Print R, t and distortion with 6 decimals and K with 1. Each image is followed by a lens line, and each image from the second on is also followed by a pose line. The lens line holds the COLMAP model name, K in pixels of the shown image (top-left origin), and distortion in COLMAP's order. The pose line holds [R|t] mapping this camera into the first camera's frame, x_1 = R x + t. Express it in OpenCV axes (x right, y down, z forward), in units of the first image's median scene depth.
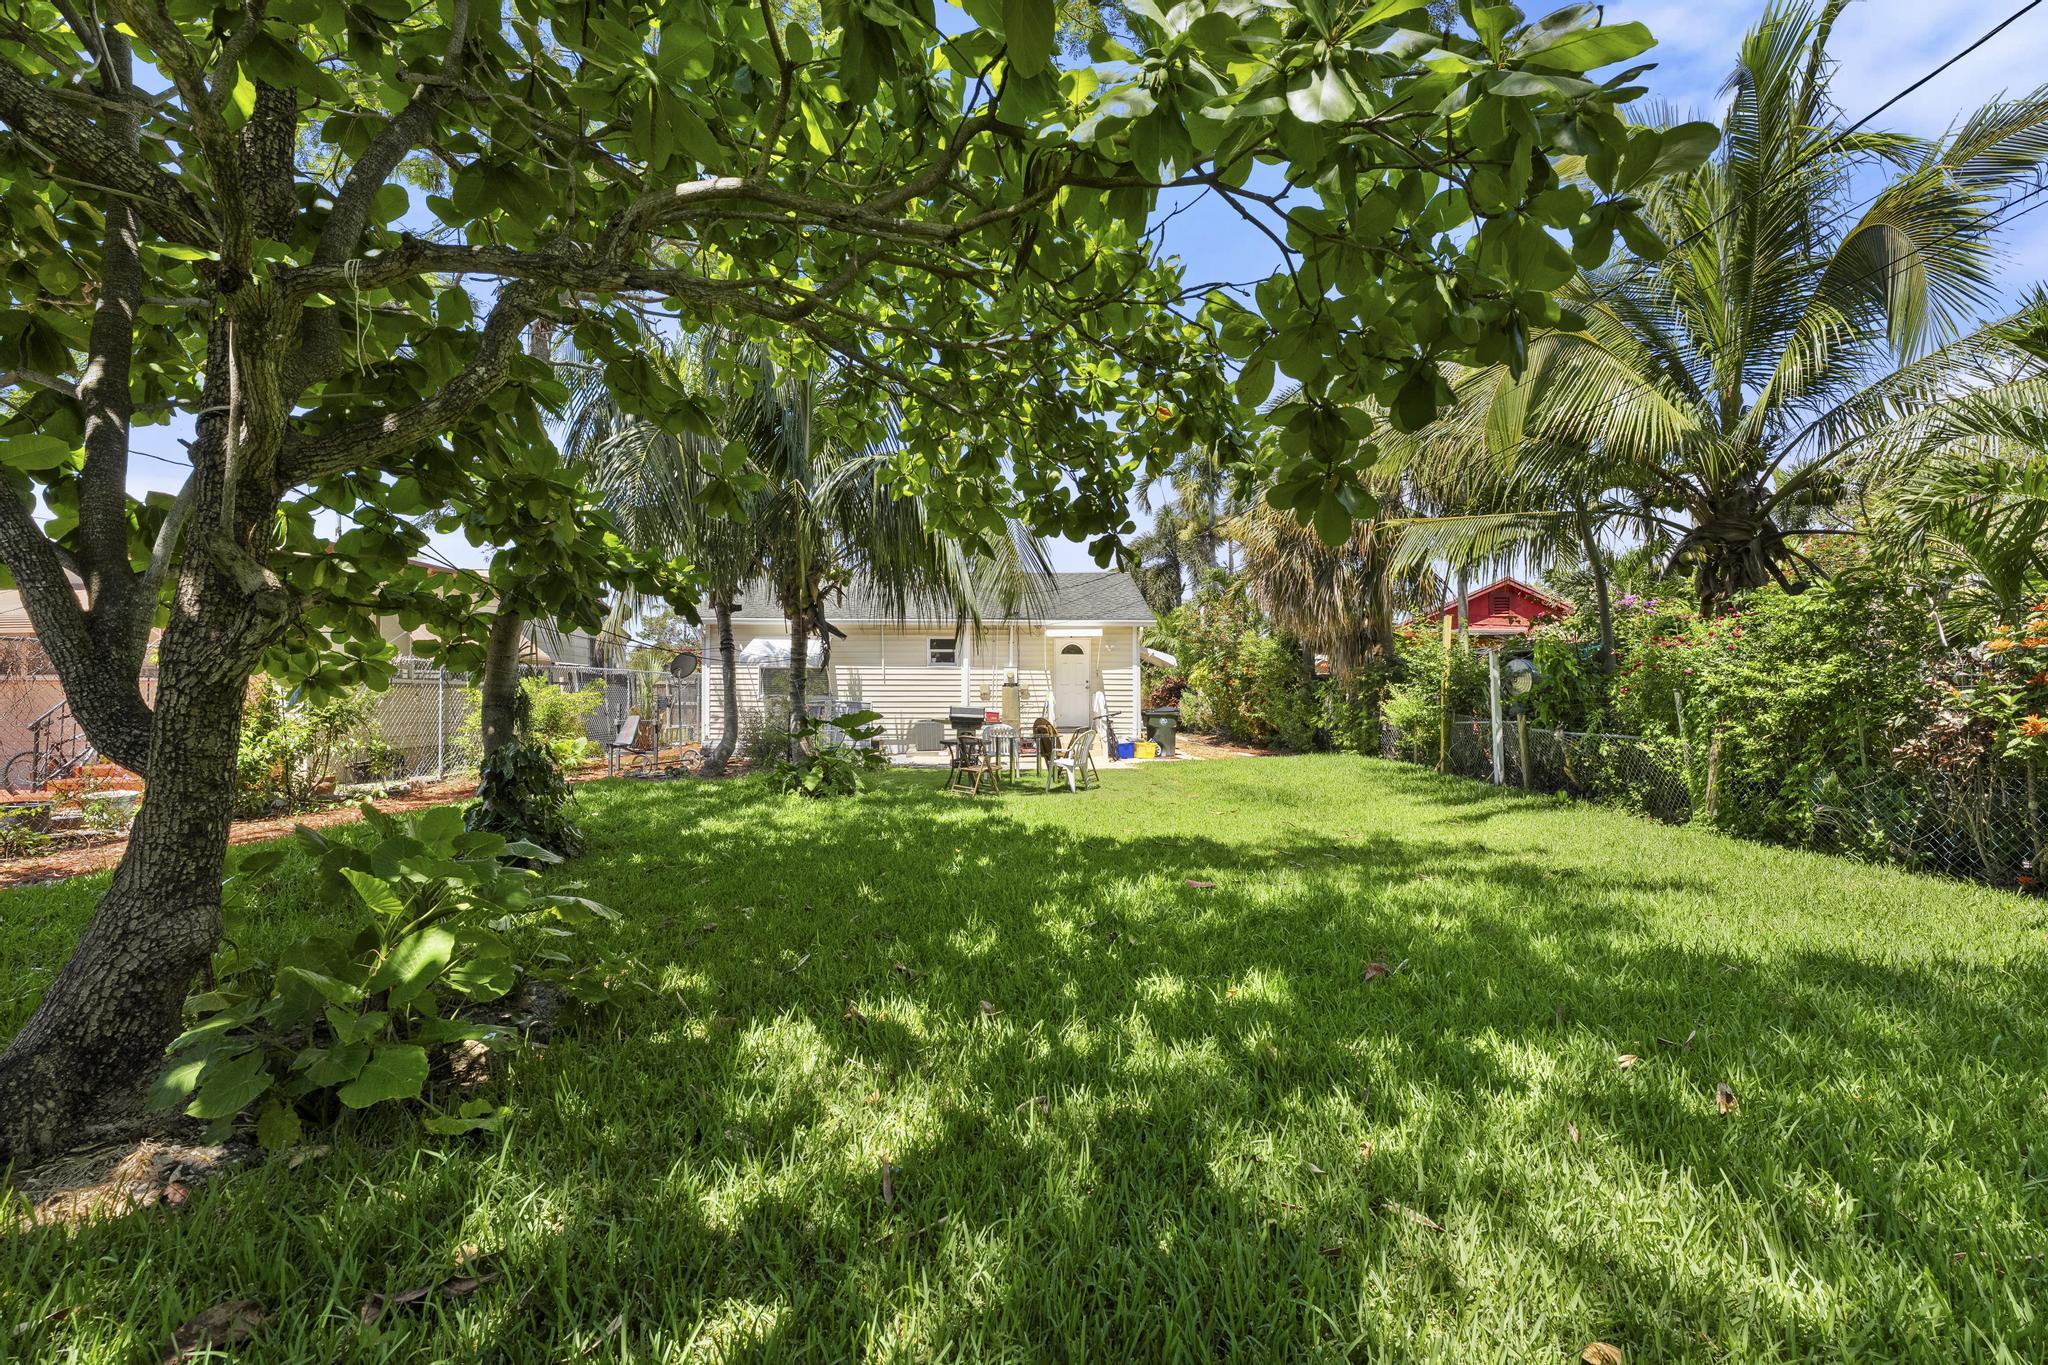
lens RADIAL K [[824.9, 0, 1031.8], [0, 824.9, 686.3], [0, 0, 1]] dist [0.003102, -0.000008]
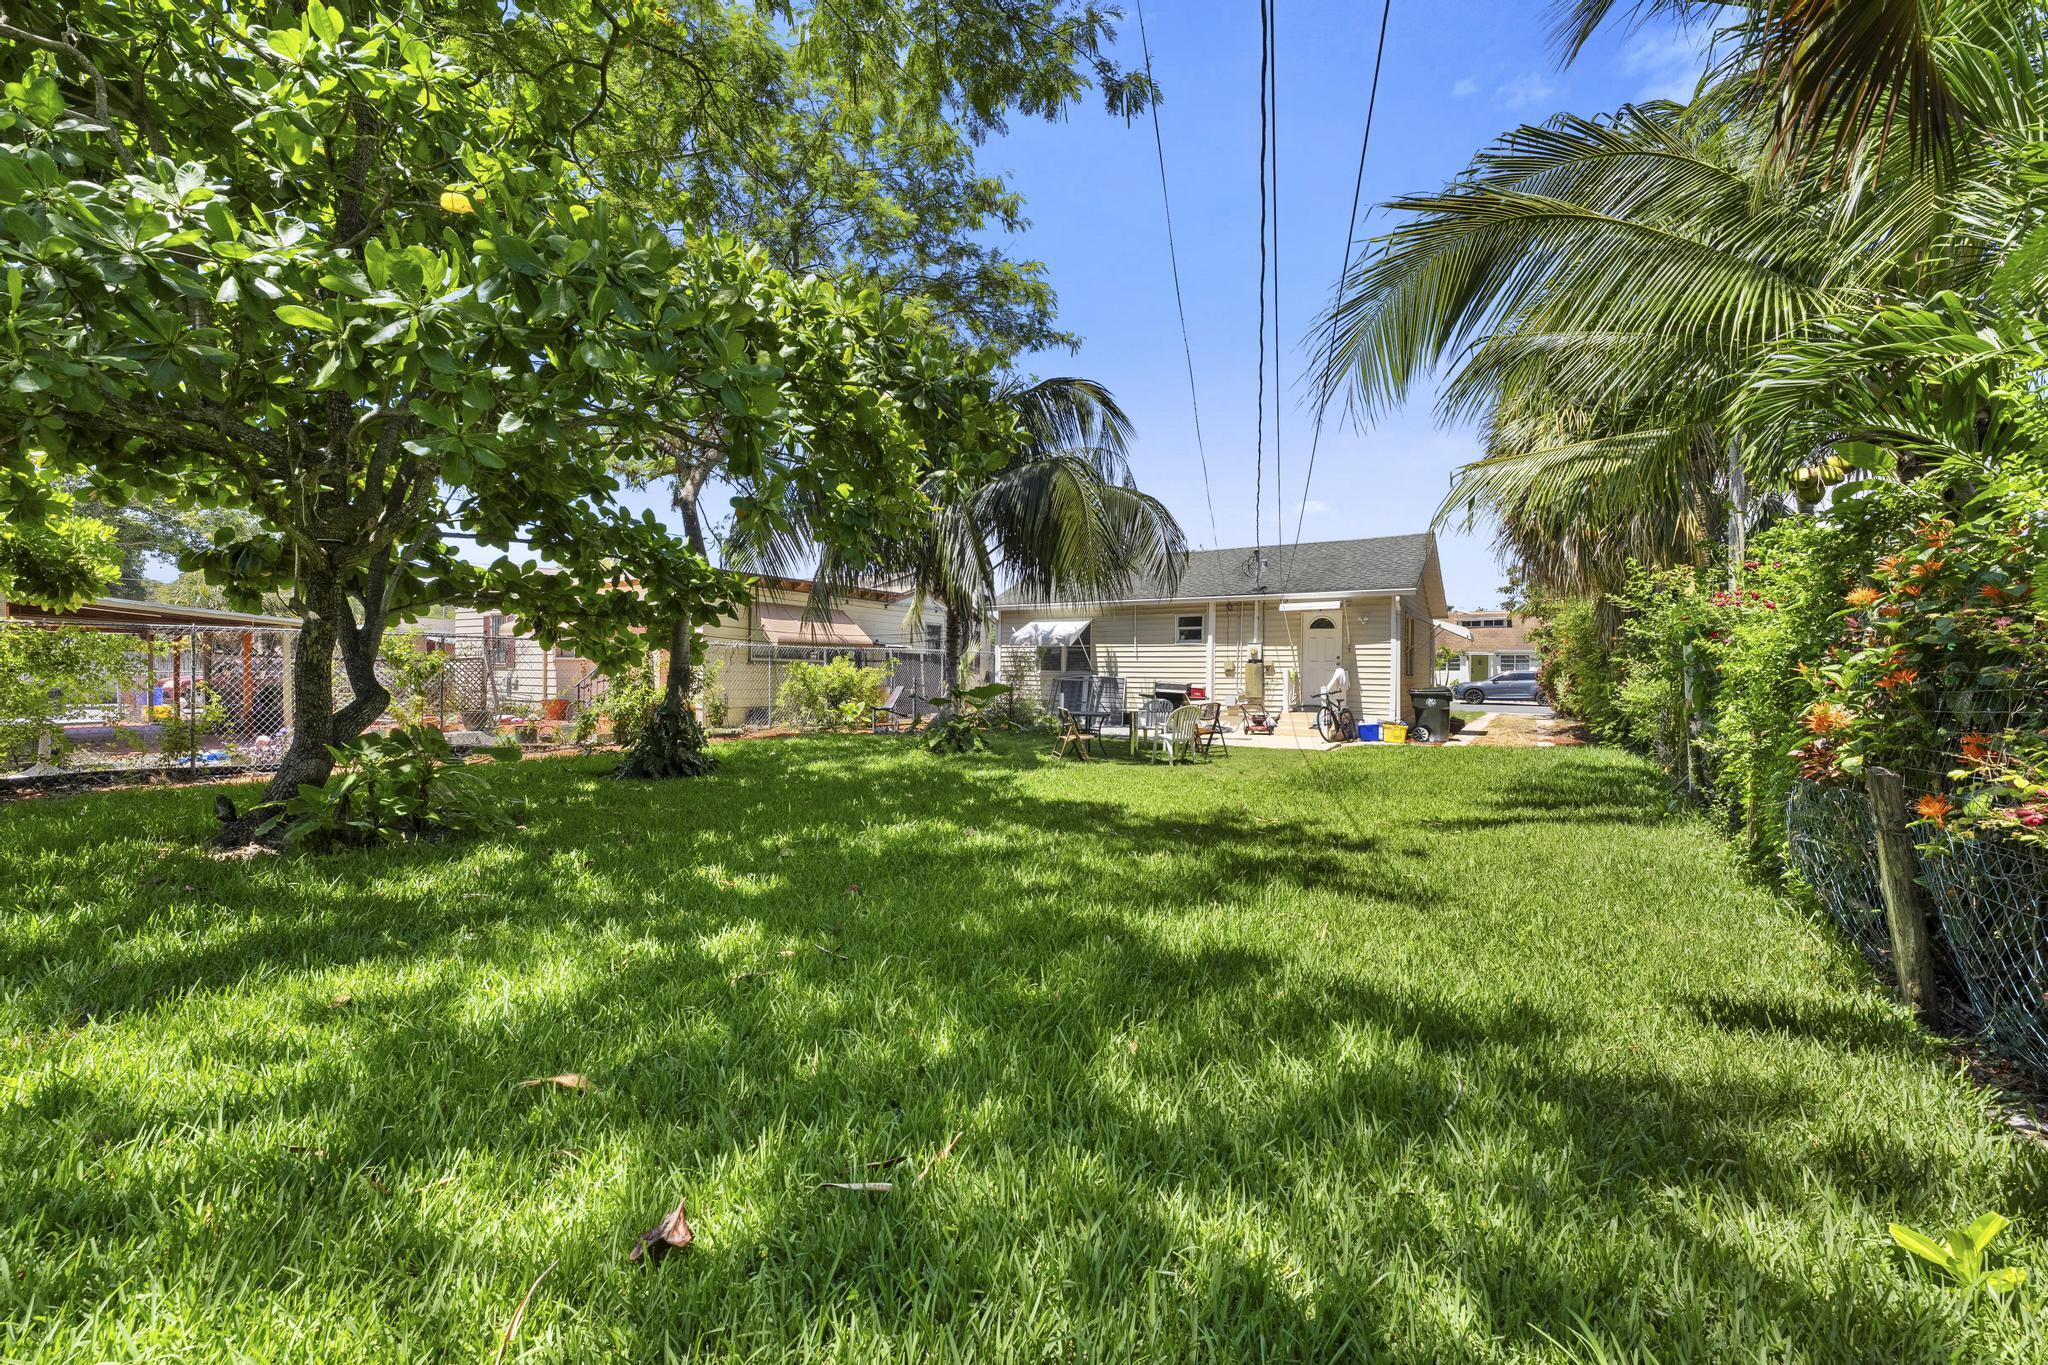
lens RADIAL K [[824.9, 0, 1019.3], [0, 824.9, 676.1], [0, 0, 1]] dist [0.003102, -0.000008]
pose [[0.836197, 0.007283, -0.548381, 0.288927], [0.001661, 0.999874, 0.015813, -0.000300], [0.548427, -0.014134, 0.836079, 0.026631]]
